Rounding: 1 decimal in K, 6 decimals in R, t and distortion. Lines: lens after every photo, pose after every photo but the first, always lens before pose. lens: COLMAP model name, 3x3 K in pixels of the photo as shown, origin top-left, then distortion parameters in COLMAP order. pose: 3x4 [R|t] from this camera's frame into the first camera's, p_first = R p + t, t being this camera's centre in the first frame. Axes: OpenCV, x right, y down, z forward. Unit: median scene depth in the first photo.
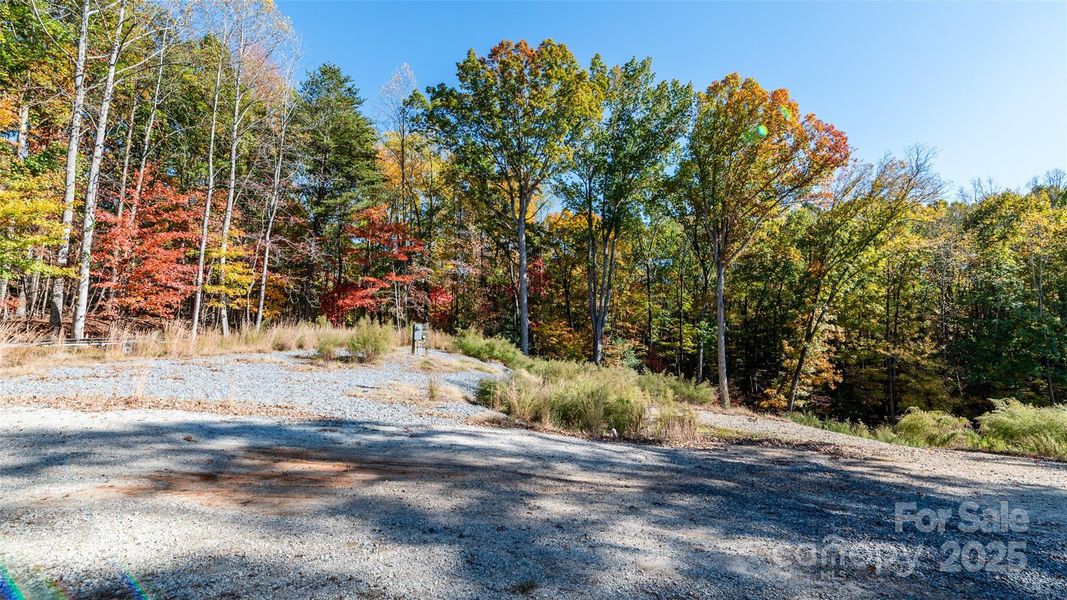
lens RADIAL K [[460.0, 0, 537.0], [0, 460.0, 294.8], [0, 0, 1]] dist [0.002594, -0.000296]
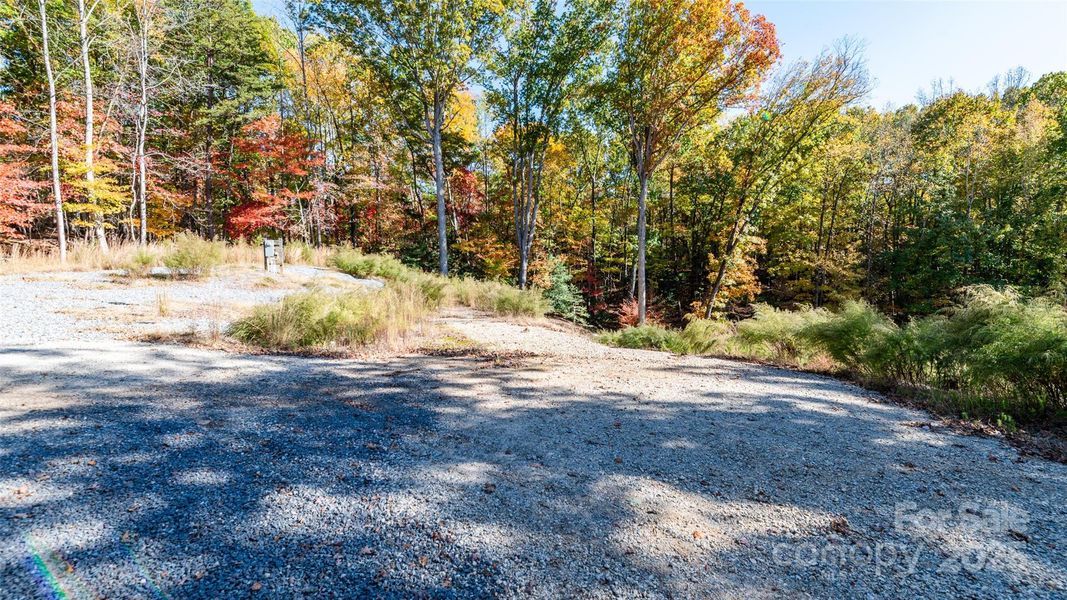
lens RADIAL K [[460.0, 0, 535.0], [0, 460.0, 285.4], [0, 0, 1]] dist [0.002594, -0.000296]
pose [[0.999844, -0.016133, 0.007185, 0.161389], [0.014834, 0.987943, 0.154104, 0.009483], [-0.009585, -0.153974, 0.988028, 0.017251]]
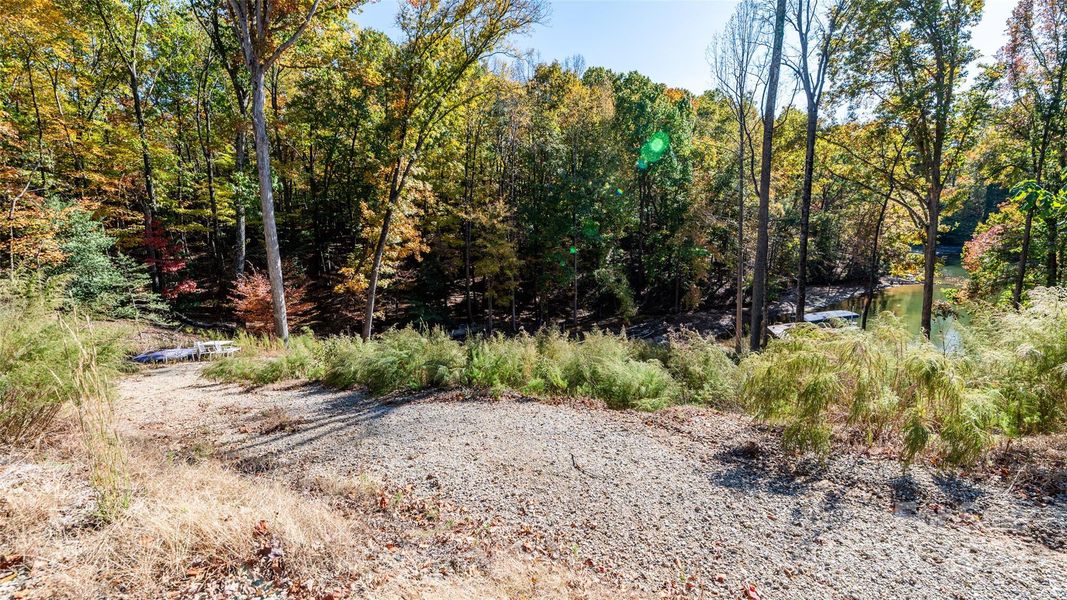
lens RADIAL K [[459.8, 0, 539.5], [0, 459.8, 292.9], [0, 0, 1]] dist [-0.001847, 0.000026]
pose [[0.647847, -0.136921, 0.749365, 0.156286], [-0.064726, 0.970263, 0.233240, 0.053082], [-0.759016, -0.199607, 0.619719, 0.313841]]
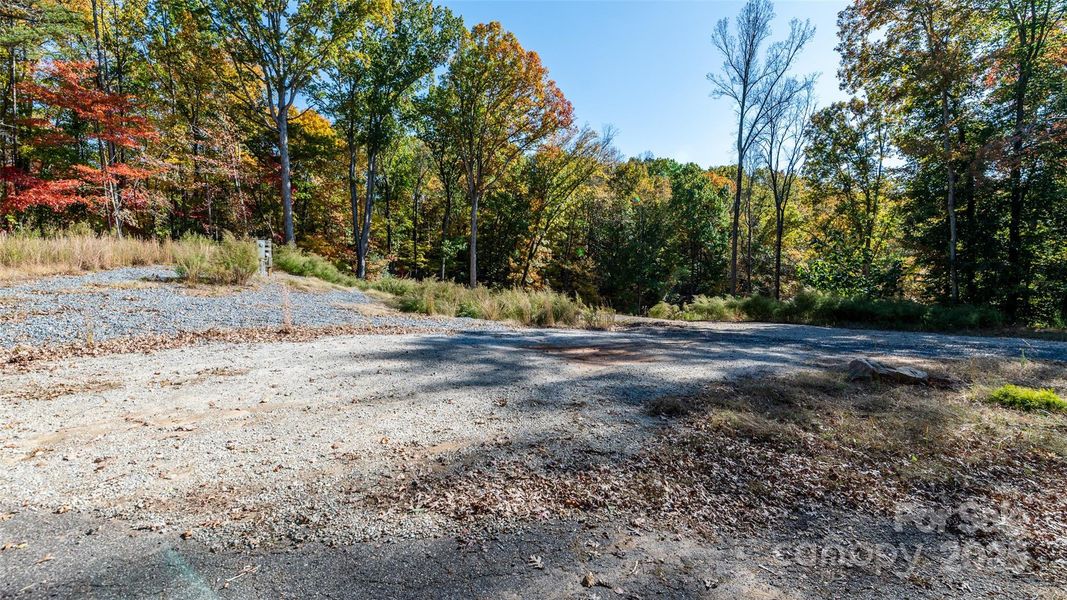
lens RADIAL K [[460.0, 0, 536.3], [0, 460.0, 293.1], [0, 0, 1]] dist [0.002594, -0.000296]
pose [[0.767832, -0.037867, 0.639532, -0.240713], [-0.081515, 0.984364, 0.156152, -0.011100], [-0.635445, -0.172029, 0.752739, -0.022595]]
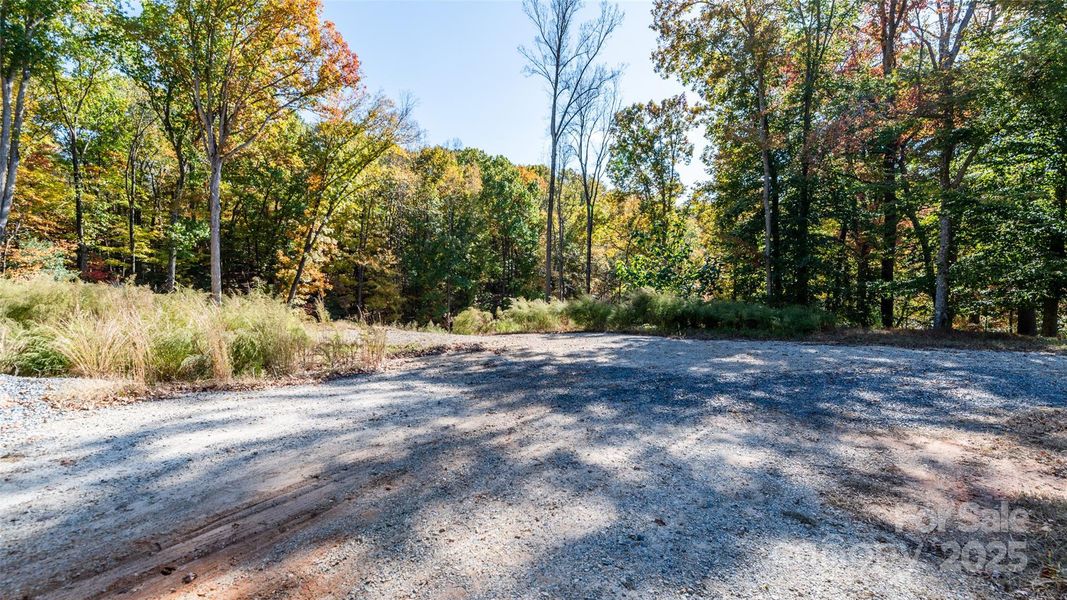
lens RADIAL K [[460.0, 0, 534.1], [0, 460.0, 289.2], [0, 0, 1]] dist [0.002594, -0.000296]
pose [[0.461809, -0.043433, 0.885915, -0.088690], [-0.121441, 0.986298, 0.111659, 0.006463], [-0.878627, -0.159151, 0.450207, 0.076125]]
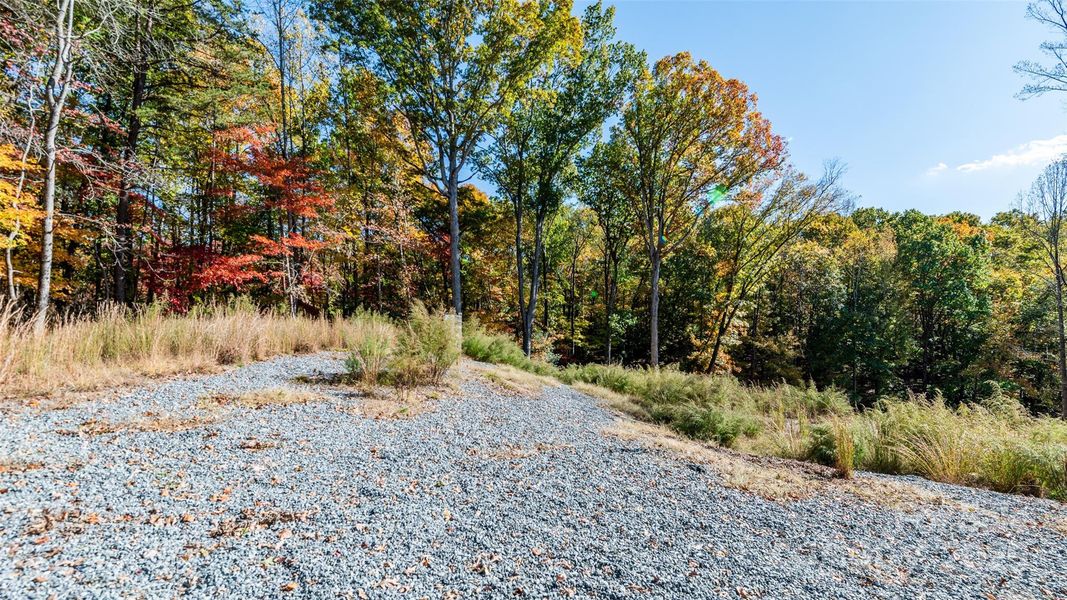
lens RADIAL K [[460.0, 0, 539.4], [0, 460.0, 336.7], [0, 0, 1]] dist [0.002594, -0.000296]
pose [[0.908372, -0.002071, 0.418158, -0.233681], [-0.045720, 0.993501, 0.104239, 0.011863], [-0.415656, -0.113806, 0.902374, 0.207331]]
